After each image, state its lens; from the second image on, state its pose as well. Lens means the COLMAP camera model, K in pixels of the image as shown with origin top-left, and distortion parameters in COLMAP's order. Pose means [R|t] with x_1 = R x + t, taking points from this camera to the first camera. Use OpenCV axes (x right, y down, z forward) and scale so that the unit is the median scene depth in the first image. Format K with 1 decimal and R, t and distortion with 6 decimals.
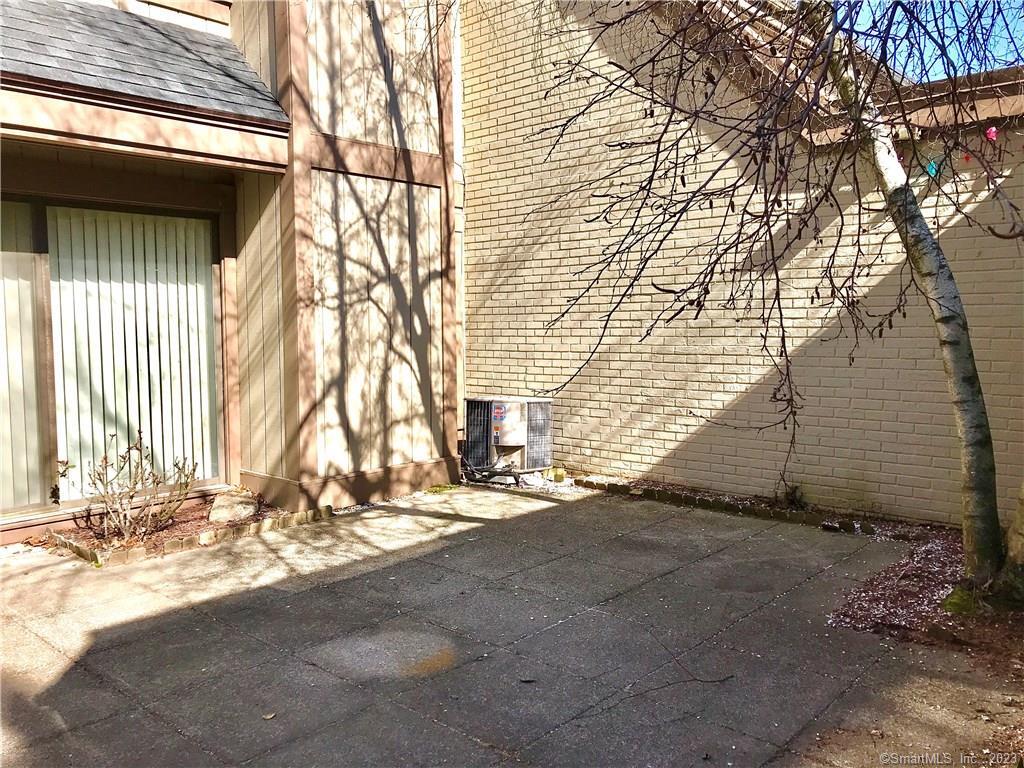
lens RADIAL K [[840.6, 0, 511.3], [0, 840.6, 376.6], [0, 0, 1]] dist [0.035573, -0.023544]
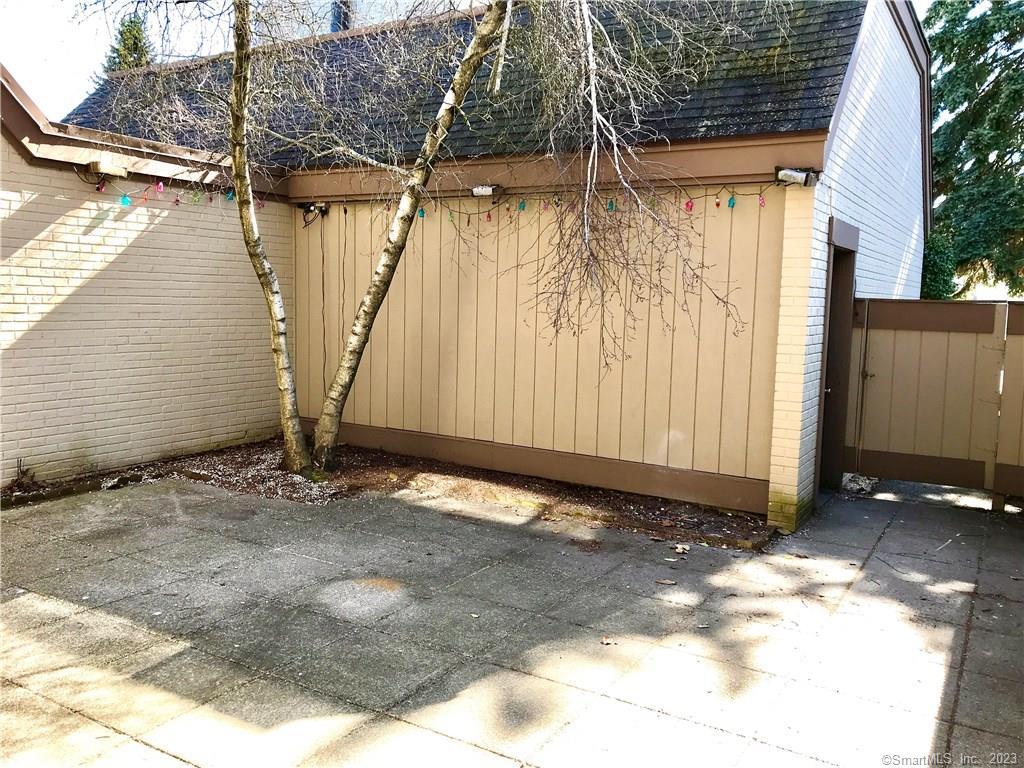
lens RADIAL K [[840.6, 0, 511.3], [0, 840.6, 376.6], [0, 0, 1]] dist [0.035573, -0.023544]
pose [[-0.196735, -0.089495, 0.976364, -1.262638], [0.040322, 0.994244, 0.099259, -0.106432], [-0.979627, 0.058897, -0.191994, 0.908977]]
